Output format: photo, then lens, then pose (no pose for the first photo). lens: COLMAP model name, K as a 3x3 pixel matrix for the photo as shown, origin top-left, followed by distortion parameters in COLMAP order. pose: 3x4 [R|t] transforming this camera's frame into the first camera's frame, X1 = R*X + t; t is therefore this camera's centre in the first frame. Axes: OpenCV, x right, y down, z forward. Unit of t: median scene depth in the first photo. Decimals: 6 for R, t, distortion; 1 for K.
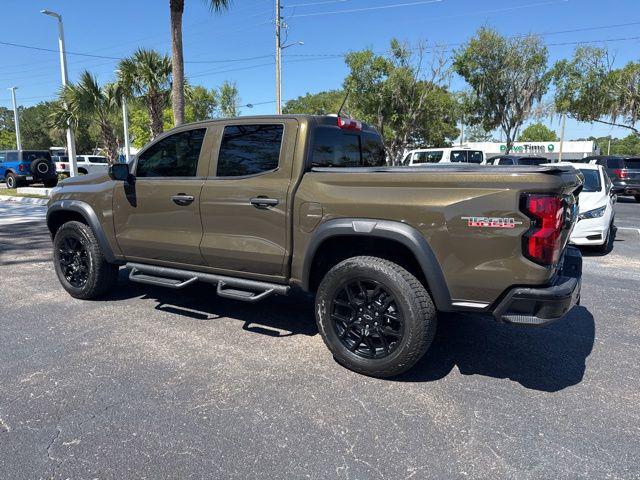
lens RADIAL K [[453.4, 0, 320.0], [0, 453.4, 240.0], [0, 0, 1]] dist [0.053581, -0.068344]
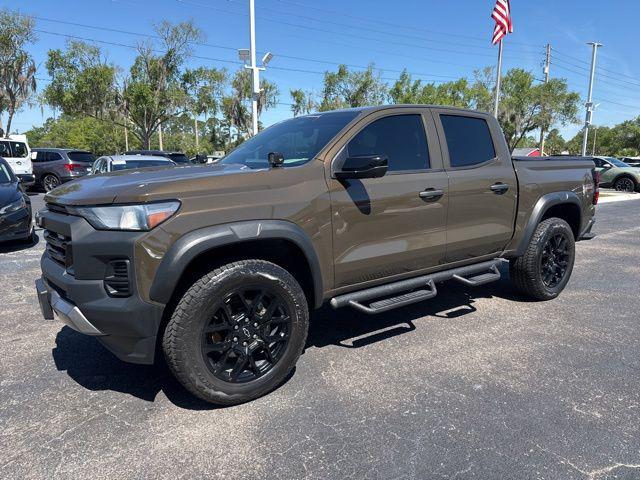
lens RADIAL K [[452.6, 0, 324.9], [0, 452.6, 241.4], [0, 0, 1]] dist [0.057784, -0.079210]
pose [[0.378684, -0.163993, 0.910881, -0.244664], [0.151700, 0.981865, 0.113706, -0.027050], [-0.913009, 0.095122, 0.396694, 0.174769]]
